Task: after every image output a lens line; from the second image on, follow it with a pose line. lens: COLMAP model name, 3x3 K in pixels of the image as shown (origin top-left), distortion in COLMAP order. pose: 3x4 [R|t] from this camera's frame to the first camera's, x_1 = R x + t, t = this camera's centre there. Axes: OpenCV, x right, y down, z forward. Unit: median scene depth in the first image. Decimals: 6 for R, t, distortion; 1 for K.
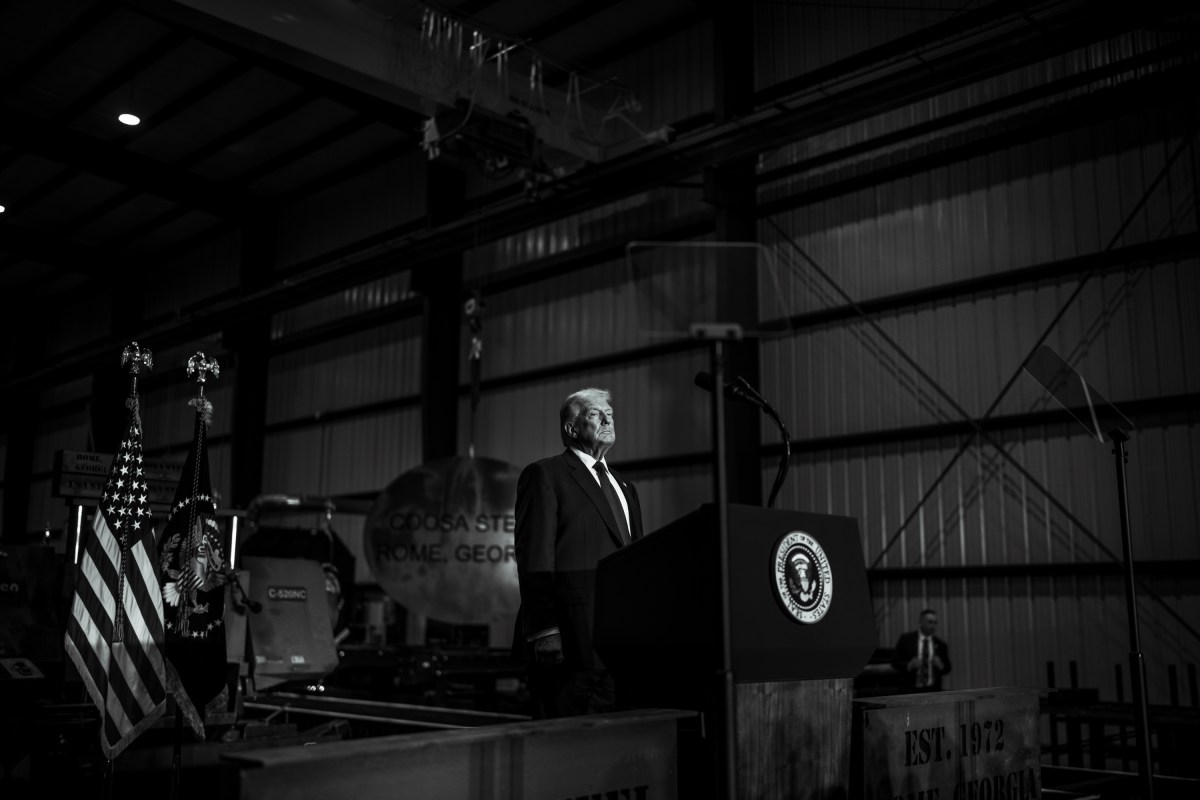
lens RADIAL K [[1185.6, 0, 612.1], [0, 1185.6, 396.0], [0, 0, 1]] dist [-0.002810, -0.004866]
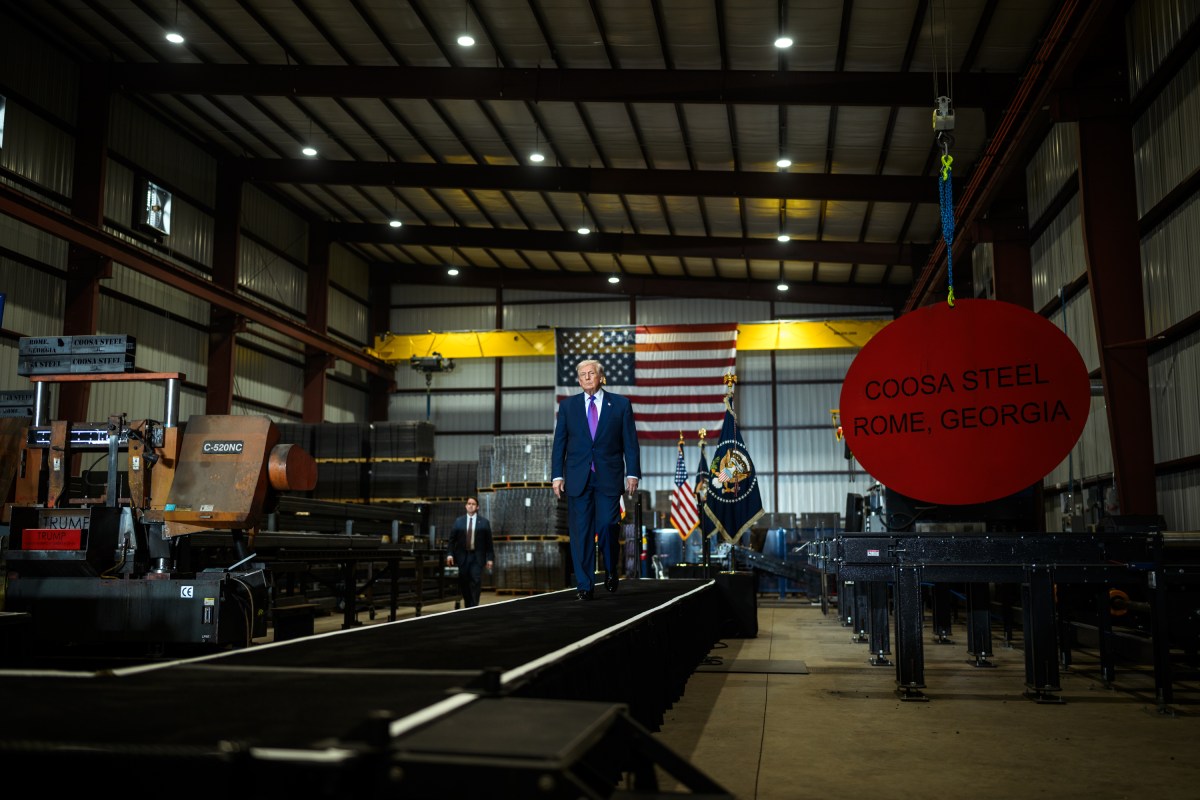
lens RADIAL K [[1140.0, 0, 594.1], [0, 1140.0, 397.0], [0, 0, 1]] dist [-0.002539, -0.000531]
pose [[0.574415, -0.112380, -0.810813, 1.100394], [0.152928, 0.987824, -0.028573, 0.306347], [0.804152, -0.107583, 0.584607, 1.039039]]
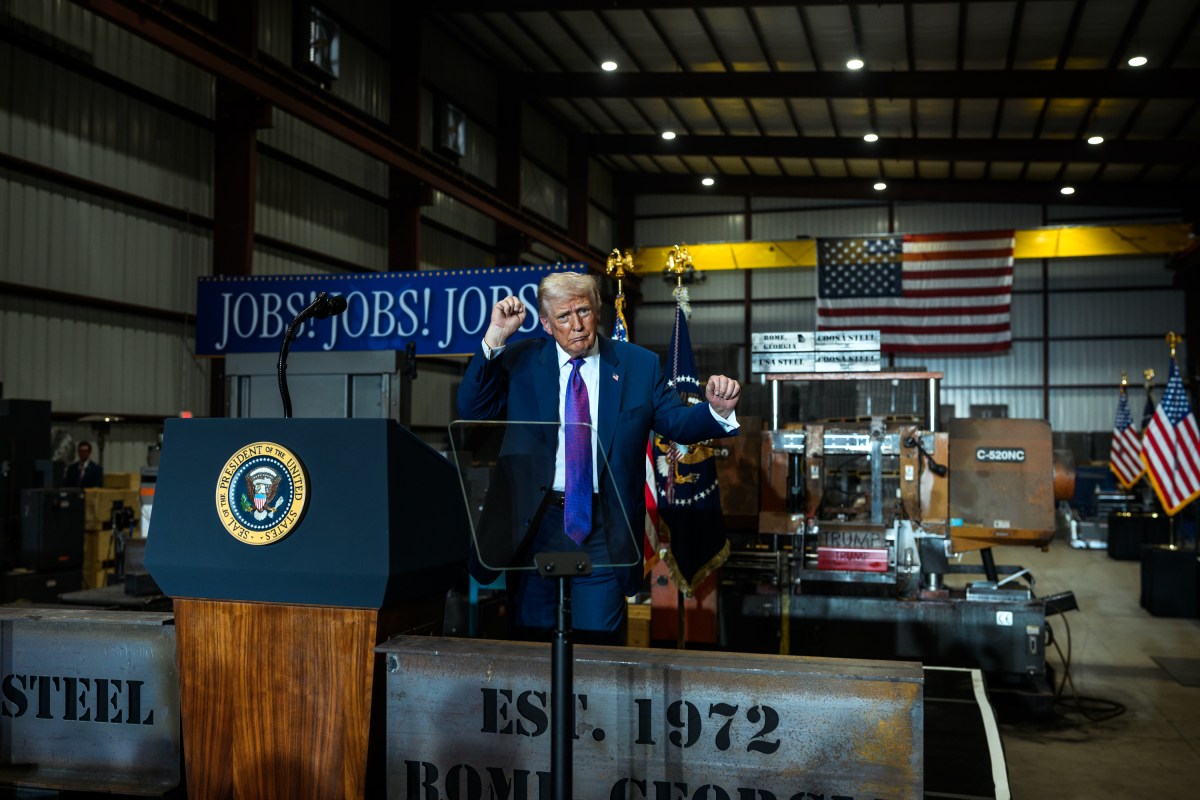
lens RADIAL K [[1140.0, 0, 594.1], [0, 1140.0, 397.0], [0, 0, 1]] dist [-0.002539, -0.000531]
pose [[0.466878, -0.037746, -0.883516, 0.577980], [0.160127, 0.986182, 0.042484, 0.046662], [0.869703, -0.161310, 0.466471, 0.457446]]
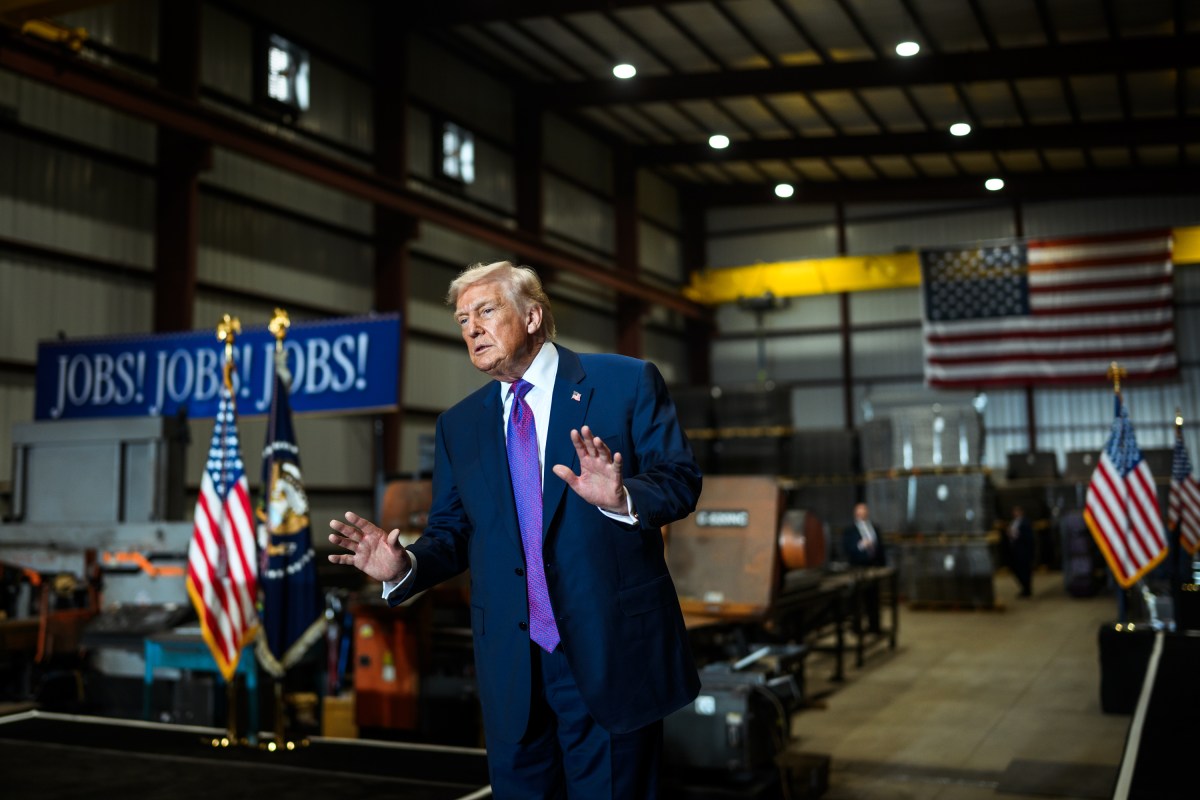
lens RADIAL K [[1357.0, 0, 493.2], [0, 1357.0, 312.0], [0, 0, 1]] dist [-0.001779, 0.008530]
pose [[0.295926, -0.142896, -0.944462, 0.928279], [0.188347, 0.978065, -0.088966, 0.119547], [0.936458, -0.151559, 0.316349, 0.857993]]
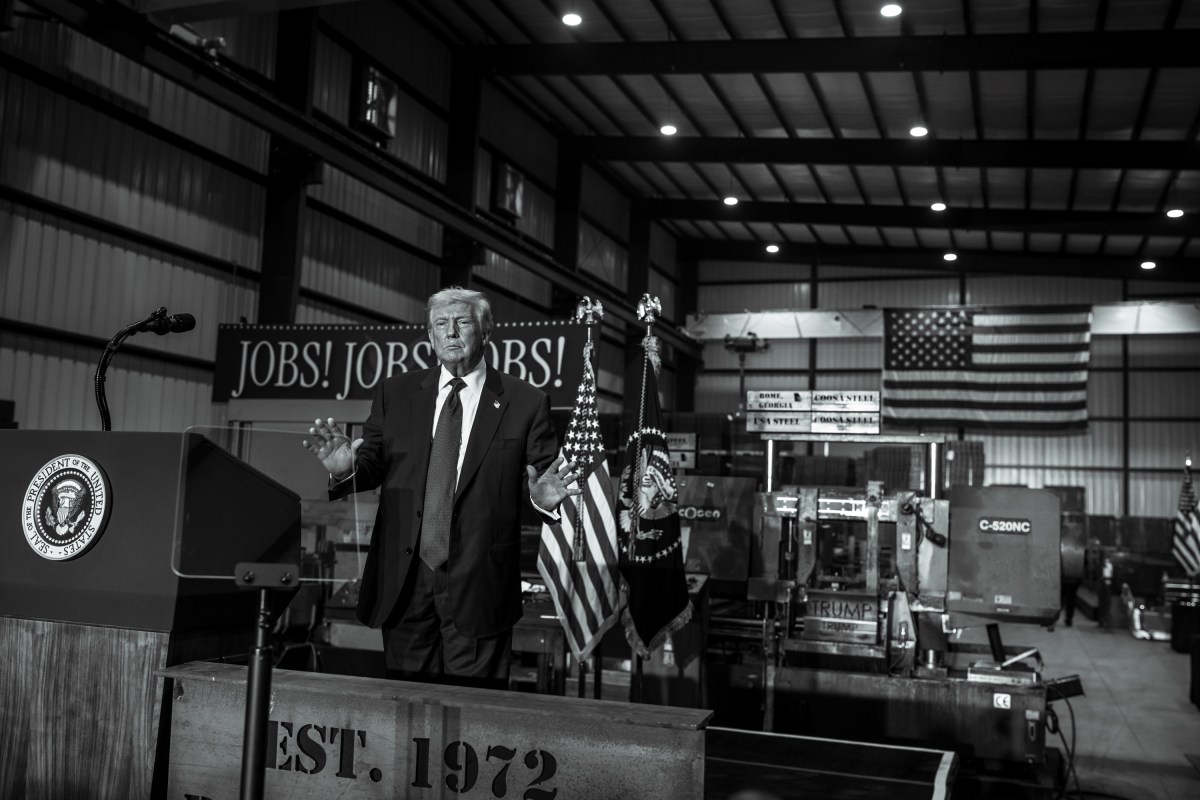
lens RADIAL K [[1161.2, 0, 589.6], [0, 1161.2, 390.0], [0, 0, 1]] dist [-0.003365, 0.005940]
pose [[0.409765, -0.083148, -0.908394, 0.609135], [0.130192, 0.990973, -0.031979, 0.080135], [0.902853, -0.105162, 0.416891, 0.553413]]
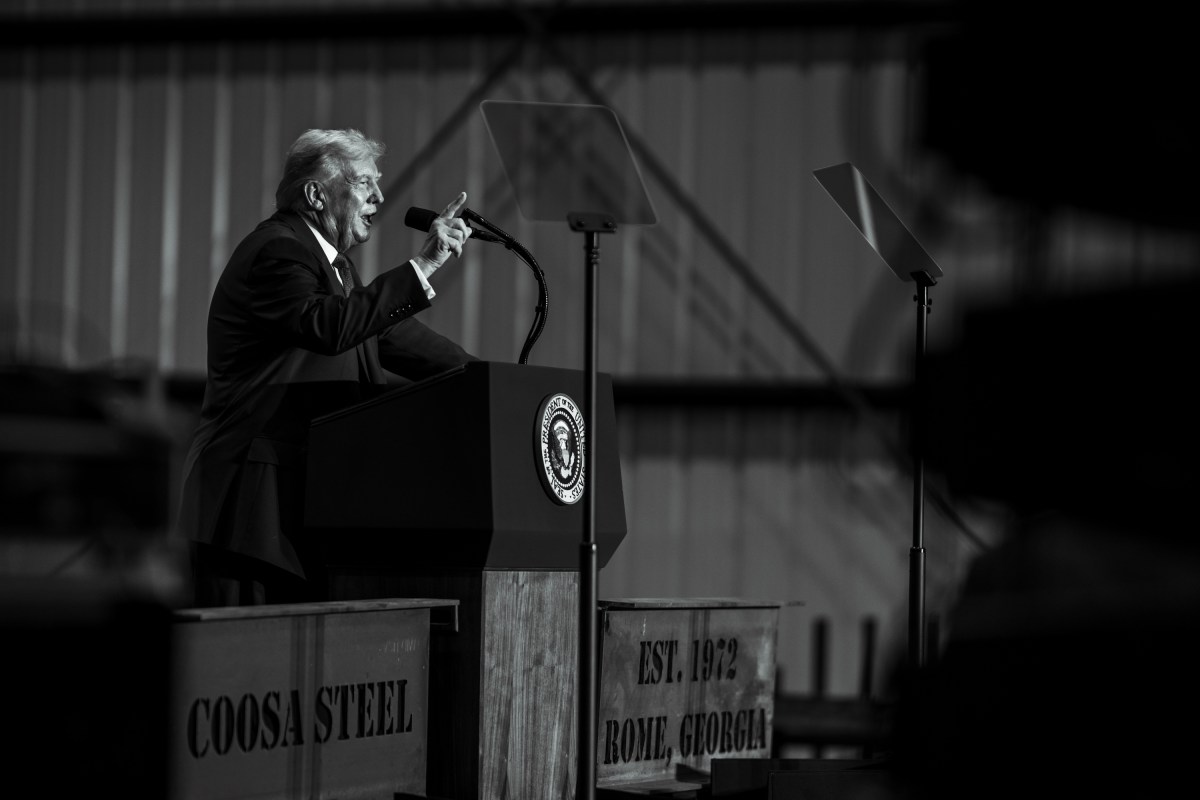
lens RADIAL K [[4312.2, 0, 600.0], [0, 4312.2, 400.0], [0, 0, 1]] dist [-0.111101, -0.103820]
pose [[0.935686, 0.028233, 0.351703, -0.485282], [-0.083953, 0.985981, 0.144202, -0.176057], [-0.342701, -0.164454, 0.924938, -0.992514]]
